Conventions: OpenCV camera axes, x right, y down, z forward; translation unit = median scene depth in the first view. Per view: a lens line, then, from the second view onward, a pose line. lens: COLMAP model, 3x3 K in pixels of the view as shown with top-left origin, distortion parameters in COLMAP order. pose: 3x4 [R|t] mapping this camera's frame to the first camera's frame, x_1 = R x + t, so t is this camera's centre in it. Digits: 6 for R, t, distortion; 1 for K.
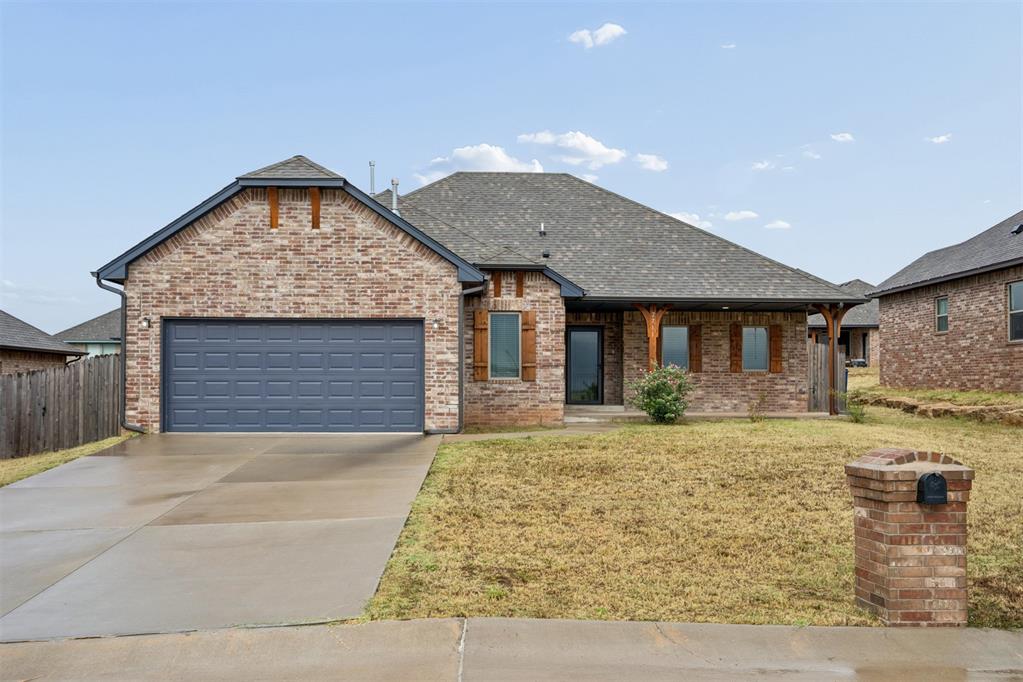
lens RADIAL K [[1014.8, 0, 511.8], [0, 1014.8, 357.5], [0, 0, 1]] dist [0.011209, -0.014662]
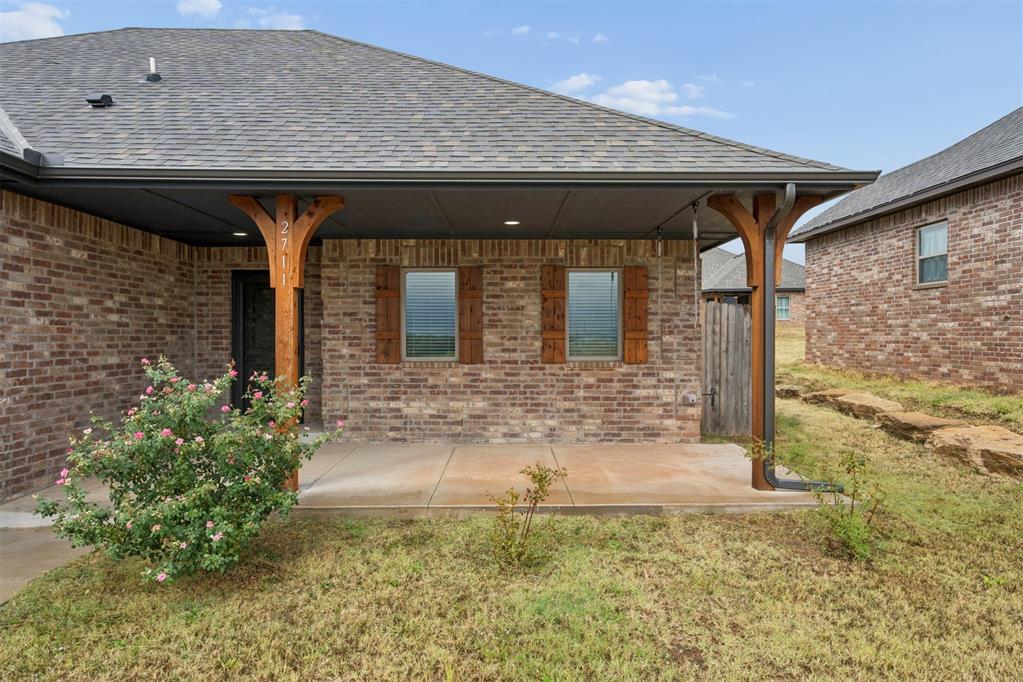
lens RADIAL K [[632.1, 0, 511.8], [0, 632.1, 337.1], [0, 0, 1]] dist [0.008655, 0.000901]
pose [[0.999676, -0.004504, -0.025065, 0.247599], [0.005303, 0.999477, 0.031887, -0.009157], [0.024908, -0.032009, 0.999177, 0.825238]]
